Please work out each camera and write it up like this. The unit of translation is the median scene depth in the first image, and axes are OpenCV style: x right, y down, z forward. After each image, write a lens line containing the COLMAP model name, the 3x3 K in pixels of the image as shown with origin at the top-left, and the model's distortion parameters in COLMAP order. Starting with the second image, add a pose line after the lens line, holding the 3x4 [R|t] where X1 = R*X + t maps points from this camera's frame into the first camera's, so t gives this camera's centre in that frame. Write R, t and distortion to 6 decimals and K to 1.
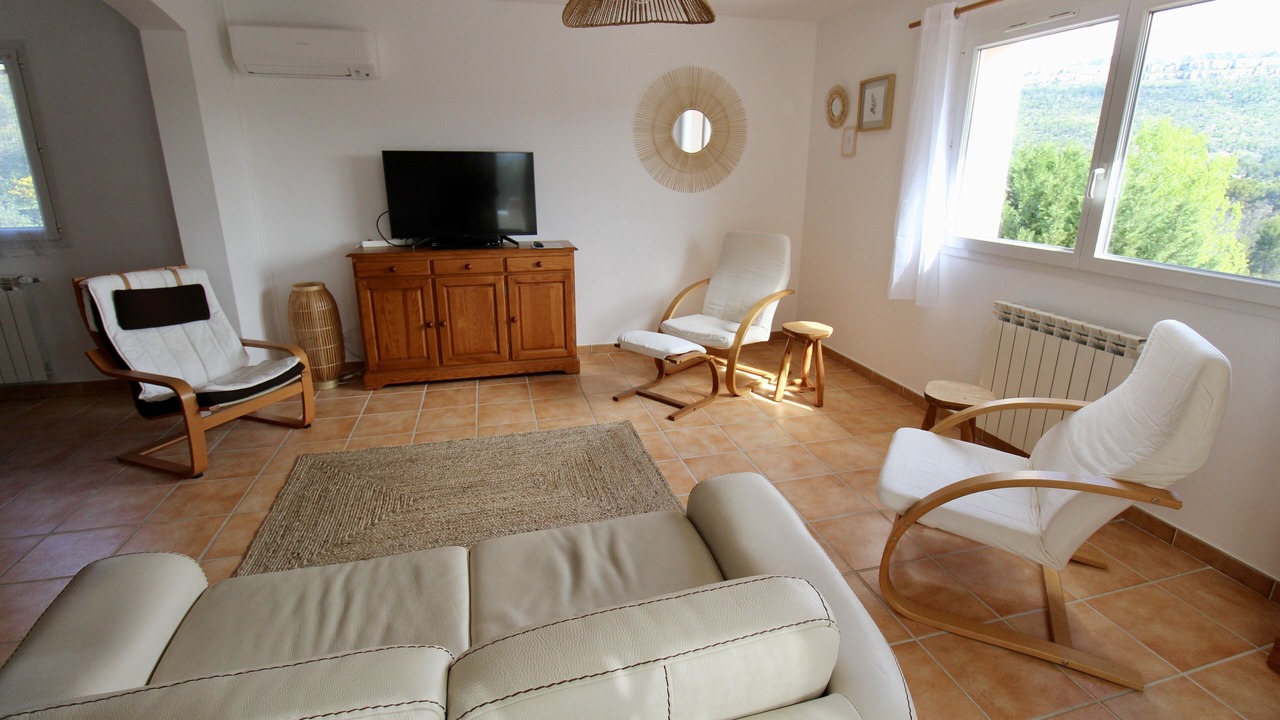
lens RADIAL K [[592.5, 0, 645.1], [0, 592.5, 338.3], [0, 0, 1]] dist [0.002102, -0.015952]
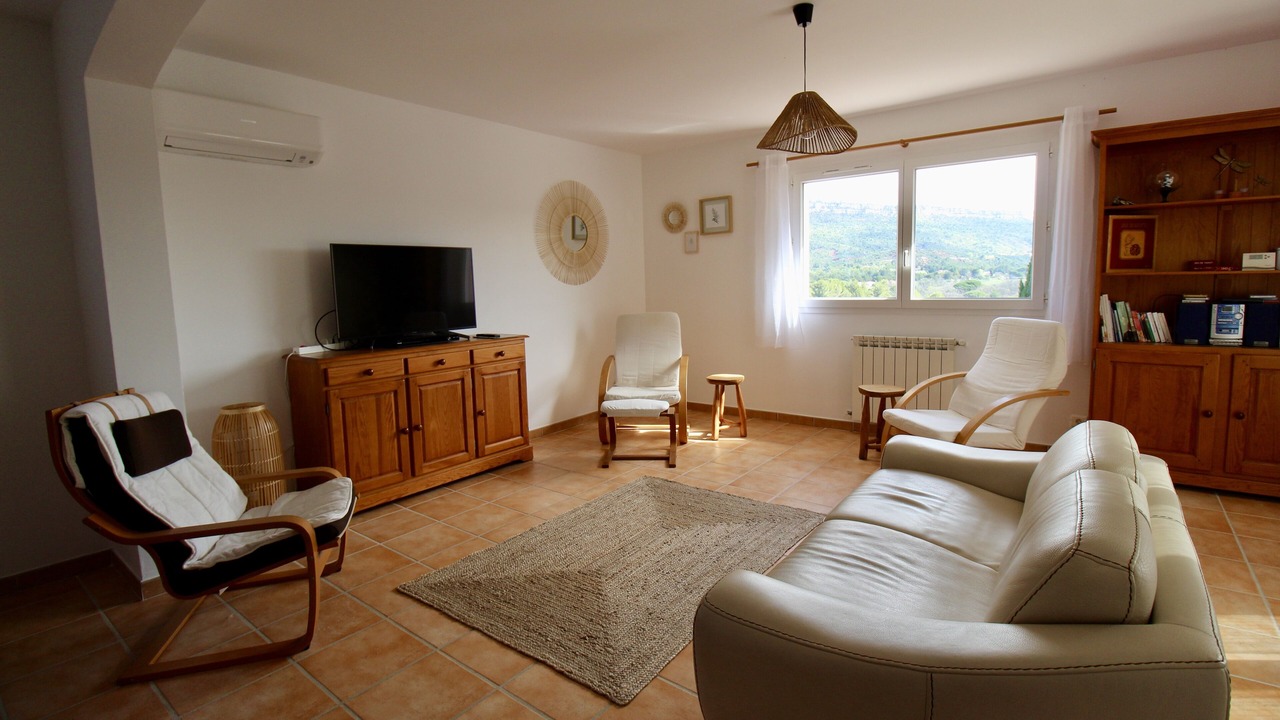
lens RADIAL K [[592.5, 0, 645.1], [0, 592.5, 338.3], [0, 0, 1]] dist [0.002102, -0.015952]
pose [[0.794244, -0.084333, 0.601718, -0.596919], [0.195653, 0.973070, -0.121876, 0.020948], [-0.575236, 0.214527, 0.789356, 0.059291]]
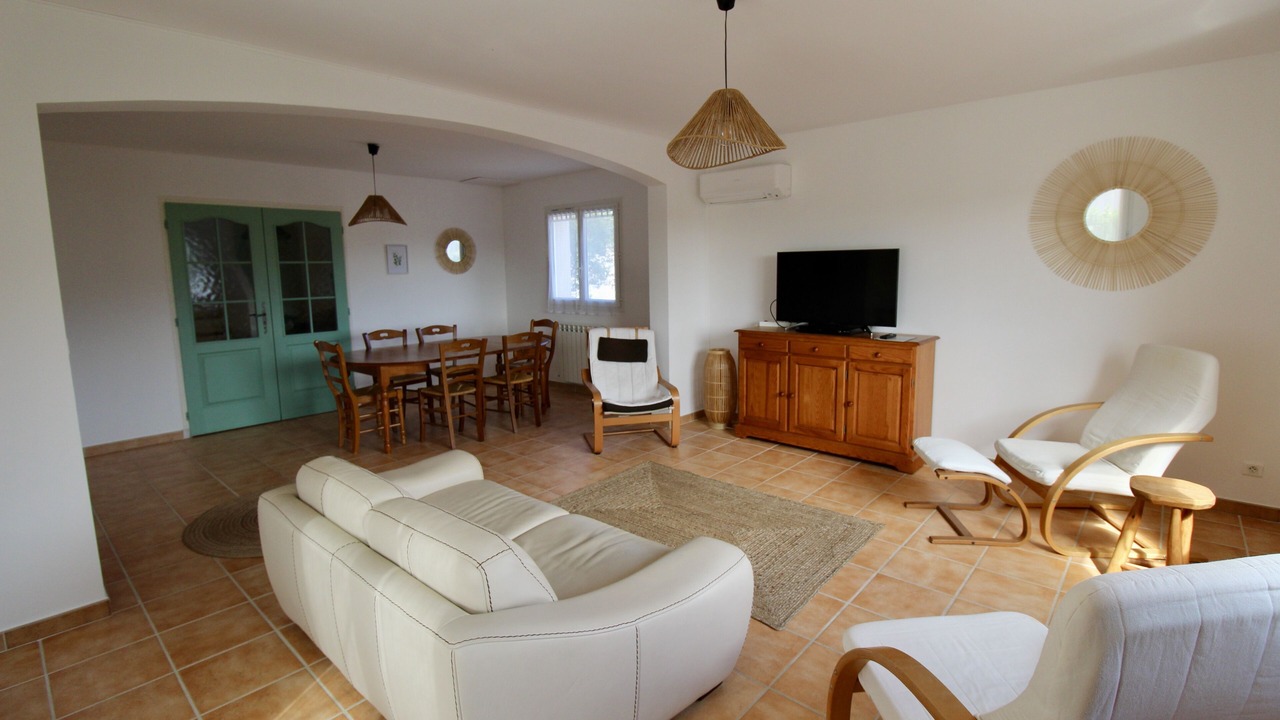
lens RADIAL K [[592.5, 0, 645.1], [0, 592.5, 338.3], [0, 0, 1]] dist [0.002102, -0.015952]
pose [[0.549772, 0.089244, -0.830534, 0.455733], [-0.210495, 0.976991, -0.034356, -0.033305], [0.808358, 0.193711, 0.555908, 0.099922]]
